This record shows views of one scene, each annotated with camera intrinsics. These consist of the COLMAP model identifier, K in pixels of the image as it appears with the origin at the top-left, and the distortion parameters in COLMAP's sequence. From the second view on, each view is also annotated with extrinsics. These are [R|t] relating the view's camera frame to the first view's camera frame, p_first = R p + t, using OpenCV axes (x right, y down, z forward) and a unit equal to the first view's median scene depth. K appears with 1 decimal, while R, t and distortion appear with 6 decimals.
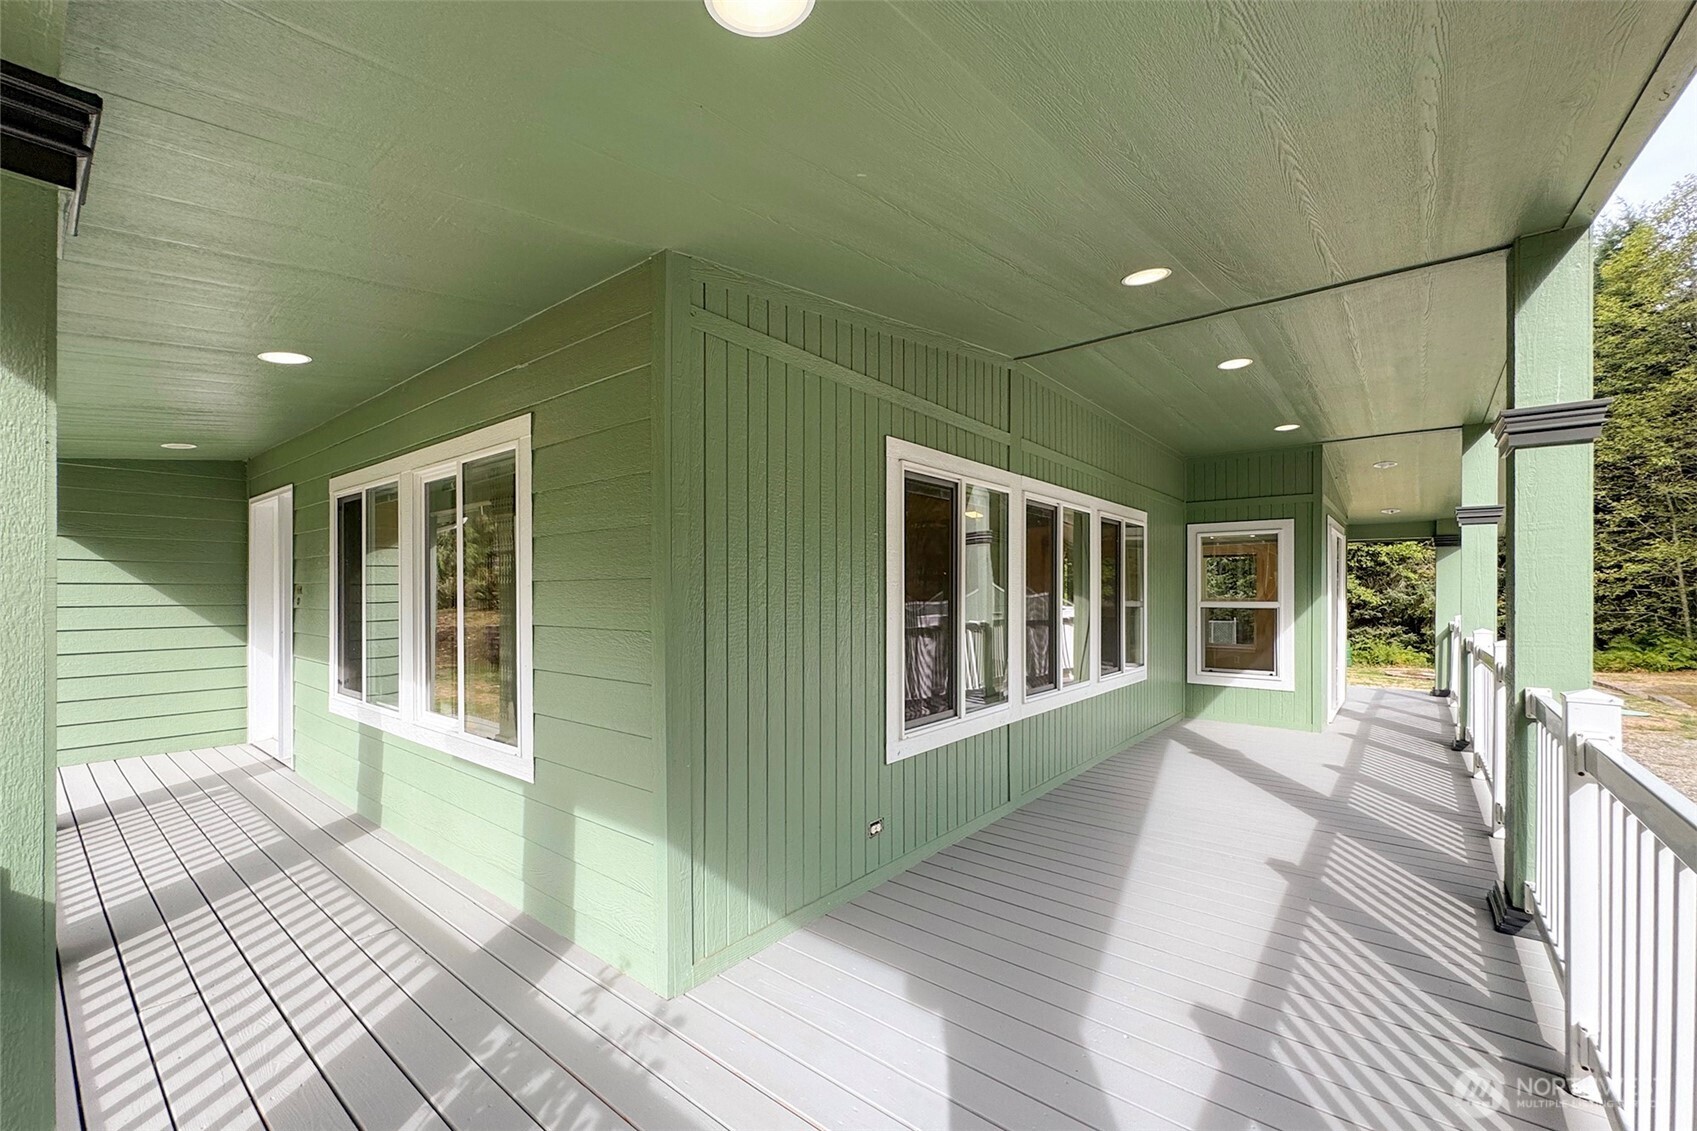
lens RADIAL K [[689.9, 0, 858.3], [0, 689.9, 594.6], [0, 0, 1]] dist [0.004669, 0.001675]
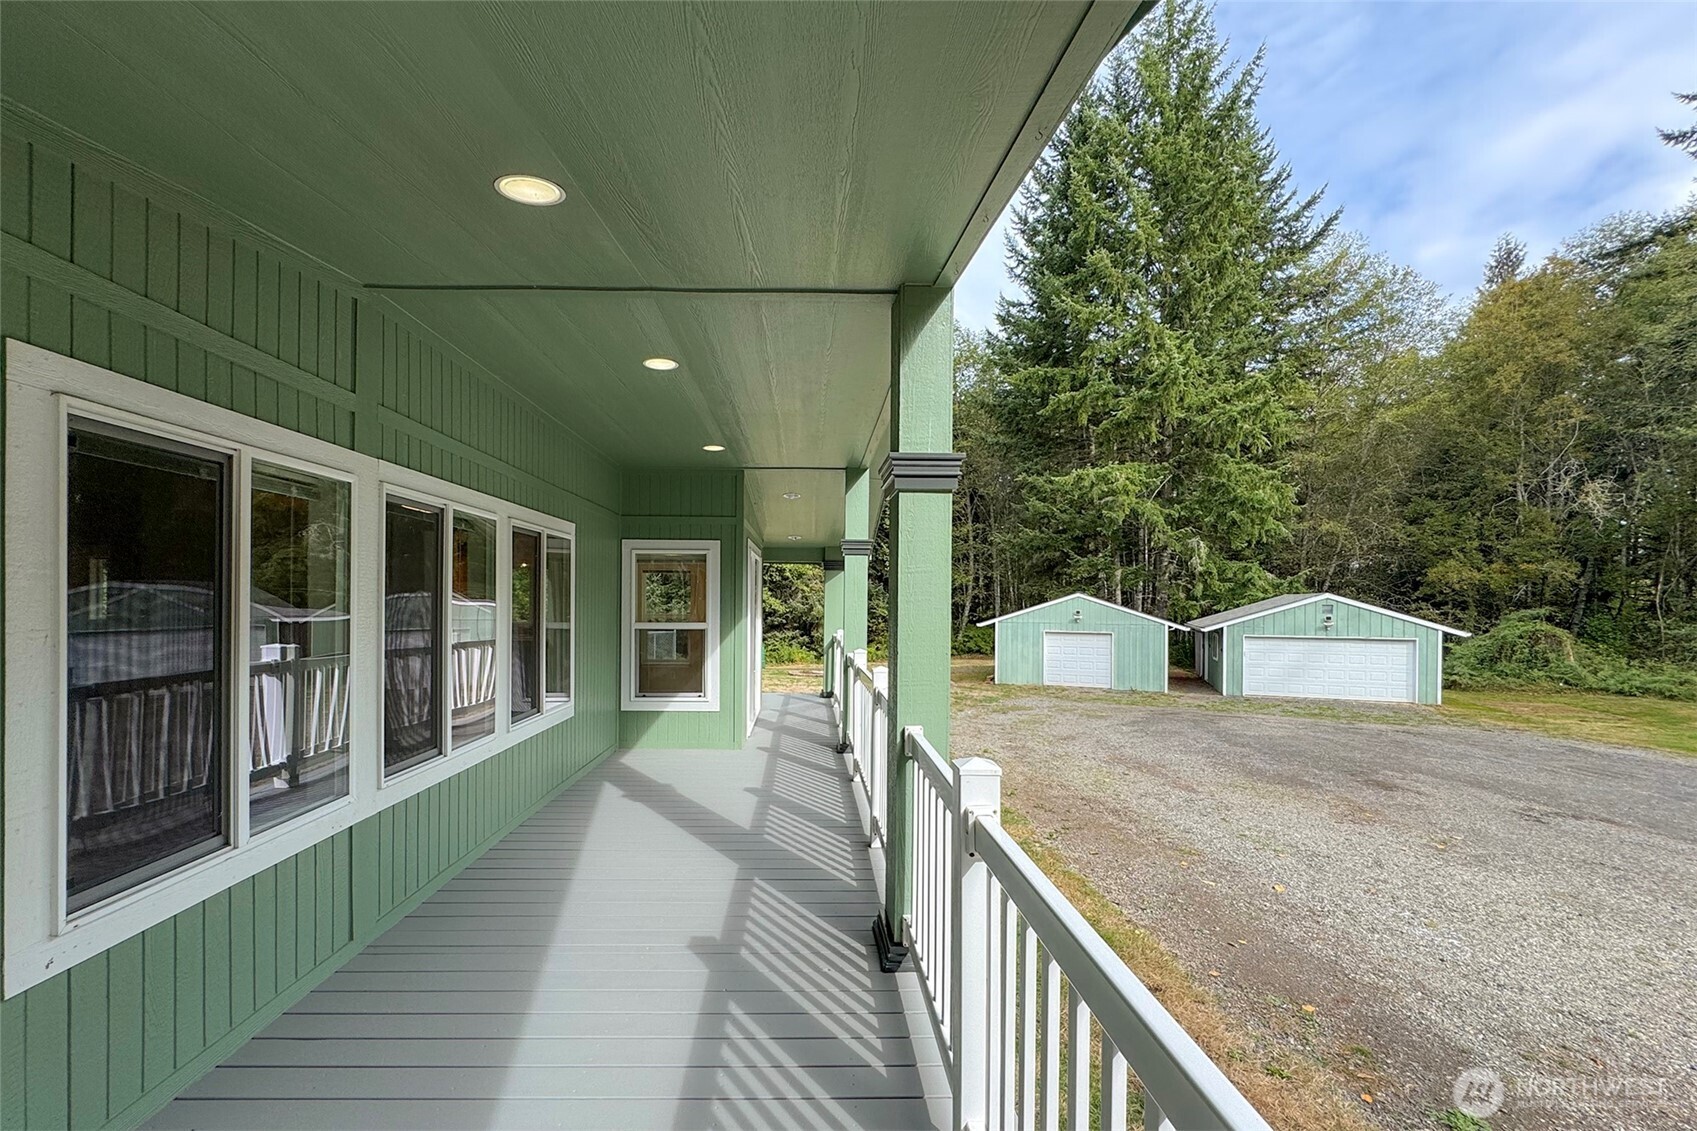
lens RADIAL K [[627.0, 0, 810.0], [0, 627.0, 584.6], [0, 0, 1]] dist [-0.002747, 0.000585]
pose [[0.769851, 0.007616, 0.638179, 0.183584], [-0.003770, 0.999966, -0.007386, -0.047467], [-0.638213, 0.003281, 0.769853, 0.264521]]
